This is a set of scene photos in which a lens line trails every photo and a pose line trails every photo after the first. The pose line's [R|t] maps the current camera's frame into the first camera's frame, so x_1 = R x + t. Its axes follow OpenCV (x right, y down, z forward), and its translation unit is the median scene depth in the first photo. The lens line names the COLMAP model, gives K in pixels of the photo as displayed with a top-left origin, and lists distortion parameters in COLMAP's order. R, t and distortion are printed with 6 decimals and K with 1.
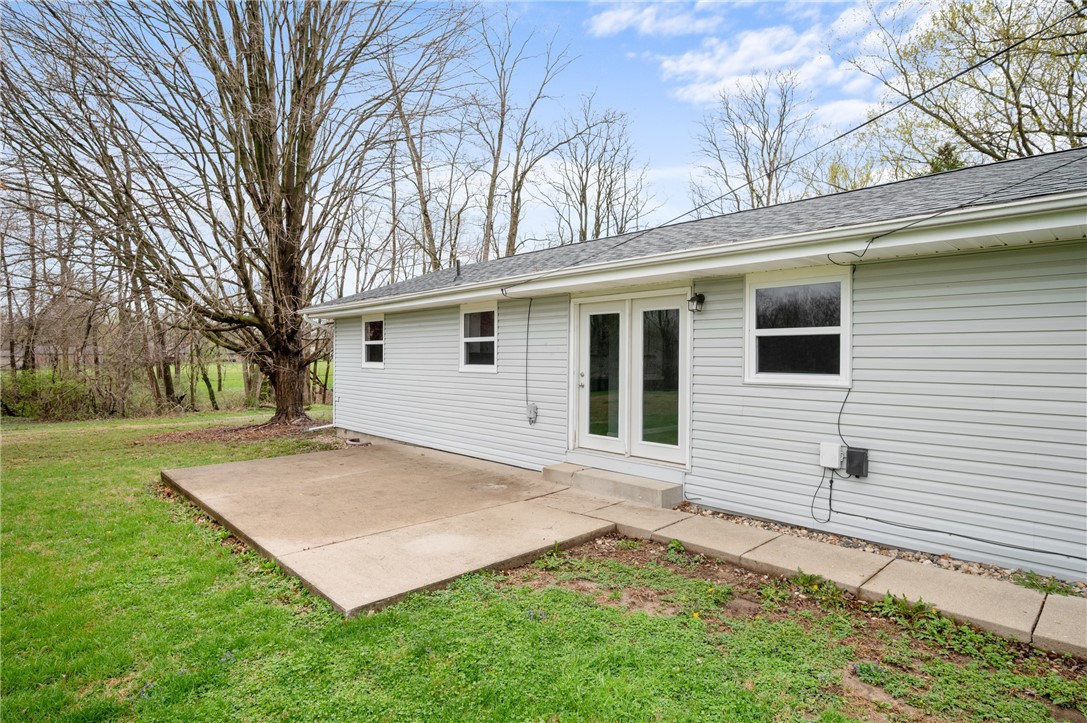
lens RADIAL K [[580.1, 0, 544.5], [0, 580.1, 362.1], [0, 0, 1]] dist [-0.014533, 0.000127]
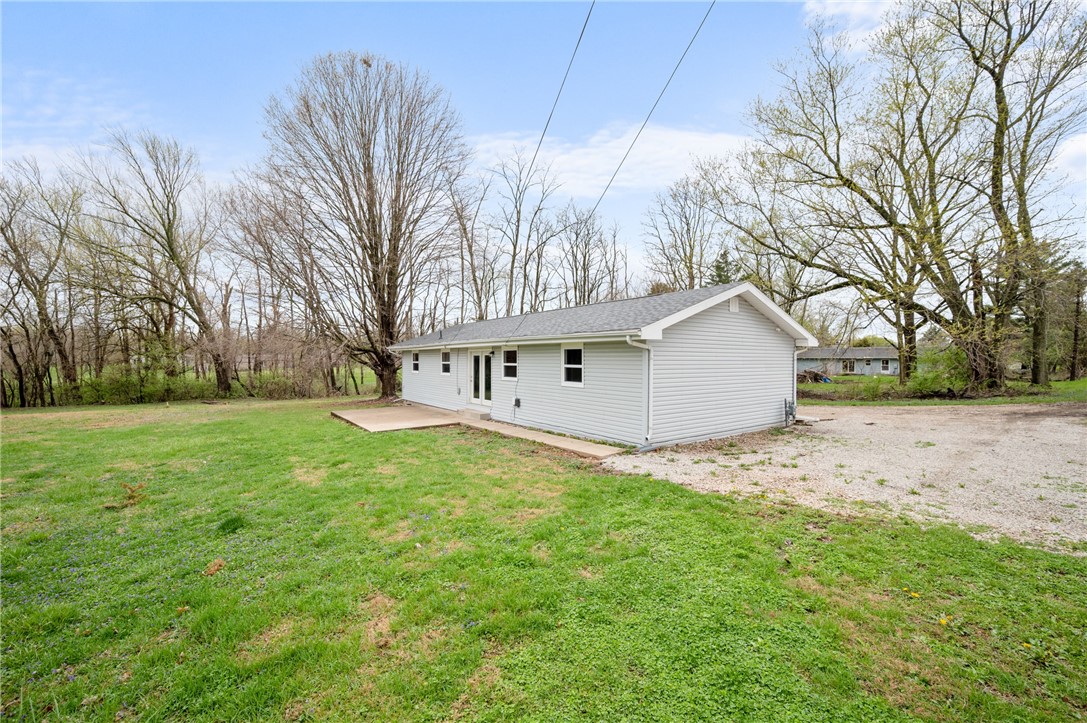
lens RADIAL K [[433.7, 0, 544.2], [0, 433.7, 359.7], [0, 0, 1]] dist [-0.007771, -0.000964]
pose [[0.992408, -0.006057, -0.122837, 0.430598], [0.005065, 0.999952, -0.008385, -0.026815], [0.122882, 0.007700, 0.992391, -0.665886]]
